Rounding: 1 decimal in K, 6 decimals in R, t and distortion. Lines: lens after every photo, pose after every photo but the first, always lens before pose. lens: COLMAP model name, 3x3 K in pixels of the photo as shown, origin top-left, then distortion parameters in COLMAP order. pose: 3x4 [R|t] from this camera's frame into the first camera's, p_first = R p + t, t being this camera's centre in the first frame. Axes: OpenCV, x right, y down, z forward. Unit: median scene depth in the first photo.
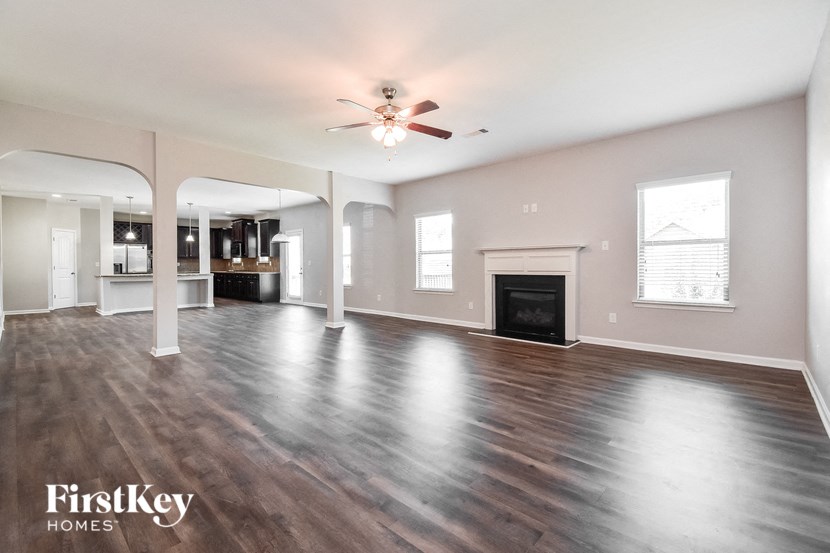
lens RADIAL K [[375.0, 0, 416.8], [0, 375.0, 265.5], [0, 0, 1]] dist [-0.025517, -0.000062]
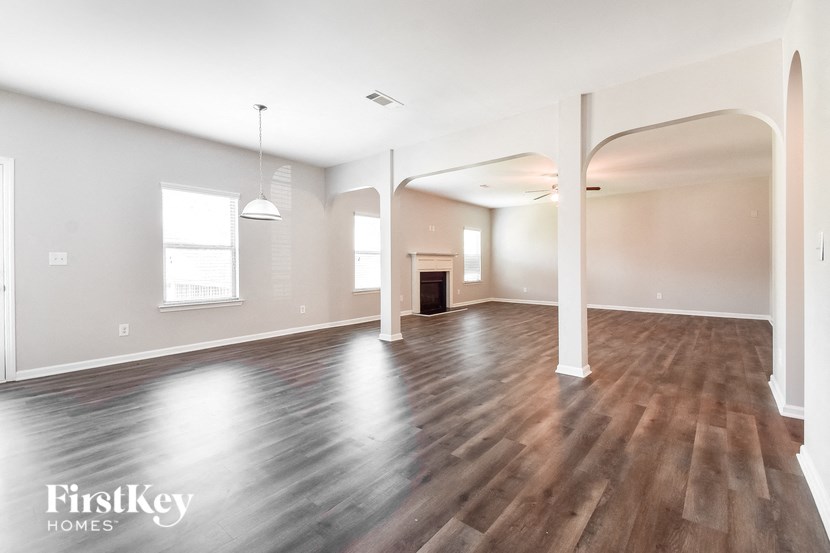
lens RADIAL K [[376.0, 0, 417.0], [0, 376.0, 265.5], [0, 0, 1]] dist [0.016070, -0.000042]
pose [[-0.063802, 0.003970, 0.997955, -1.013544], [0.007753, 0.999964, -0.003483, 0.003063], [-0.997932, 0.007515, -0.063830, 0.953162]]
